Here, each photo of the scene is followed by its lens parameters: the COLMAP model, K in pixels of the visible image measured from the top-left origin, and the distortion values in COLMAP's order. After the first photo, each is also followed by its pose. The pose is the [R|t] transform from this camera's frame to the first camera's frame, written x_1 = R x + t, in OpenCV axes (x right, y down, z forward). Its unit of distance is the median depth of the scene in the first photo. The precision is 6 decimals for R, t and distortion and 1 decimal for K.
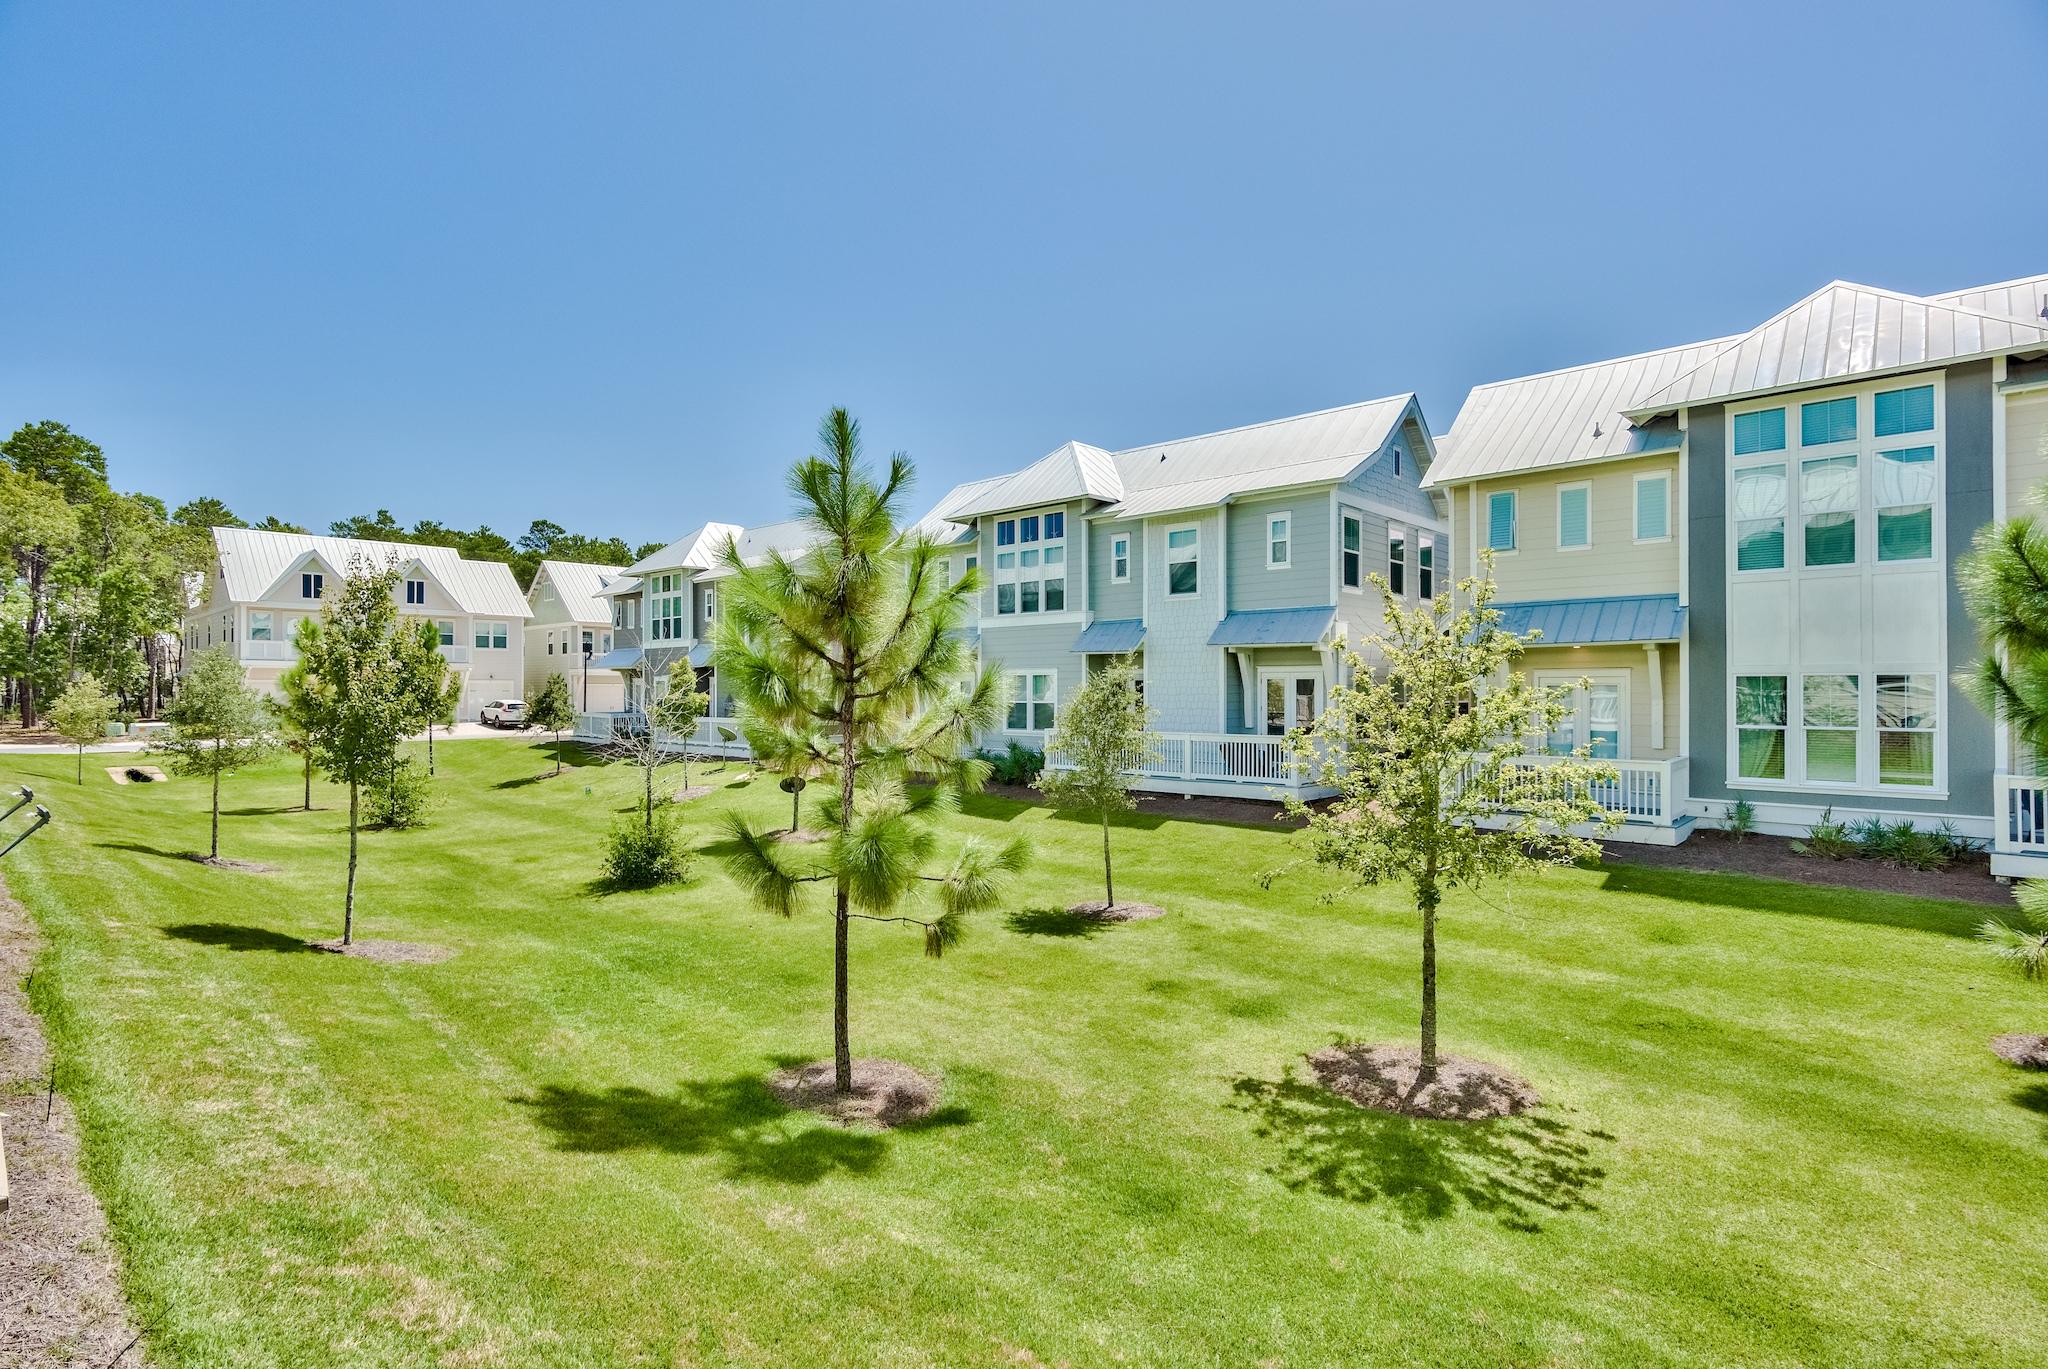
lens RADIAL K [[978.5, 0, 1043.7], [0, 978.5, 681.2], [0, 0, 1]] dist [0.000028, 0.000167]
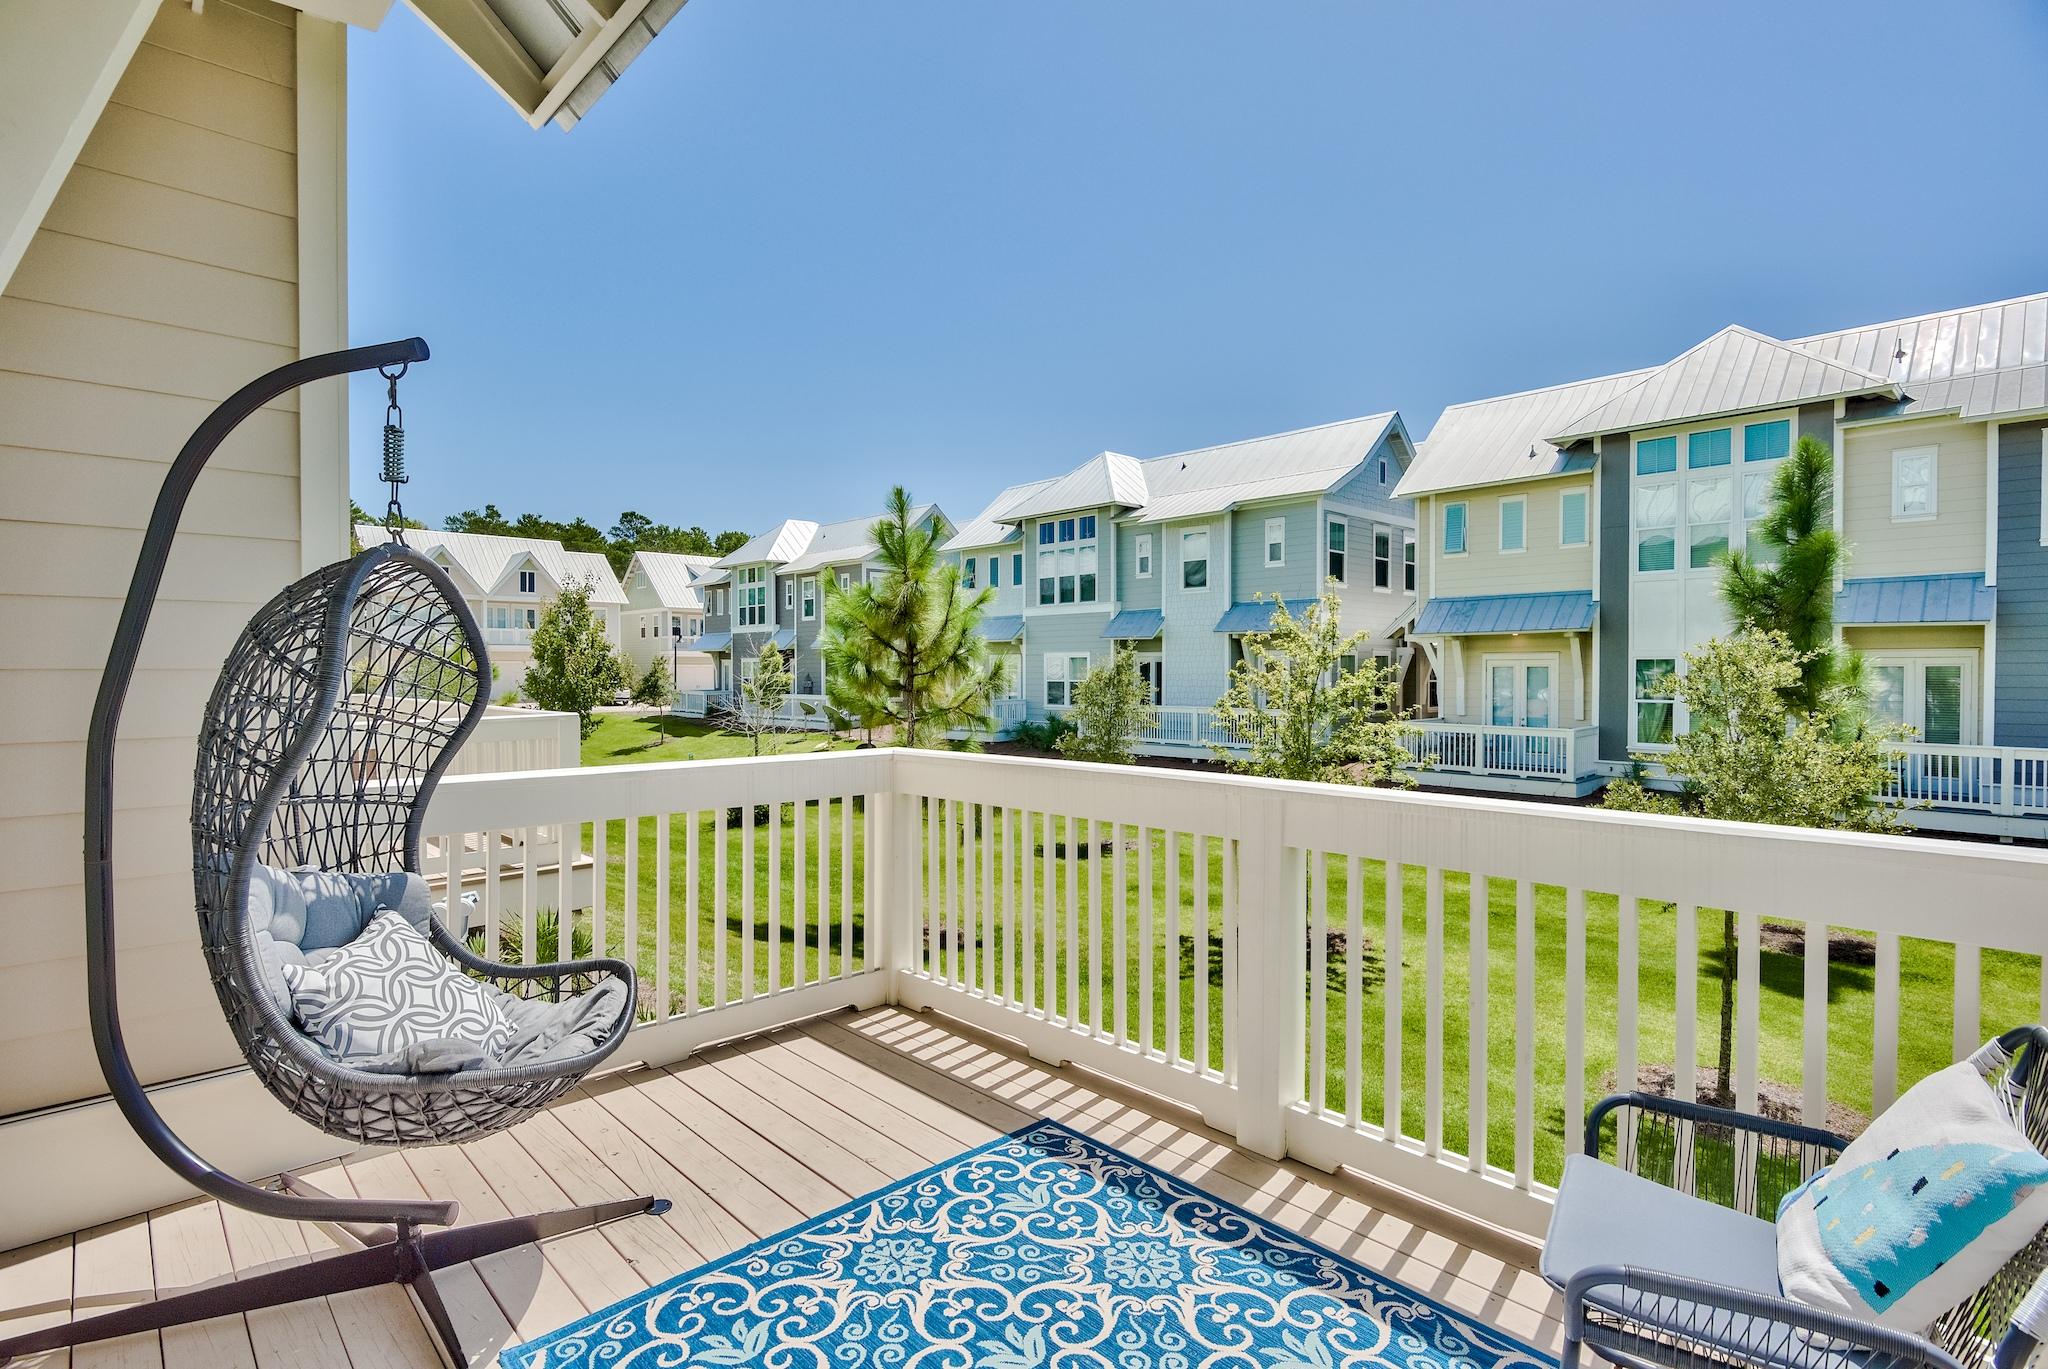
lens RADIAL K [[995.9, 0, 1022.7], [0, 995.9, 686.4], [0, 0, 1]] dist [-0.003825, -0.000476]
pose [[0.996177, 0.001754, -0.087337, 0.043106], [0.000446, 0.999683, 0.025159, -0.001956], [0.087353, -0.025102, 0.995861, -0.205493]]
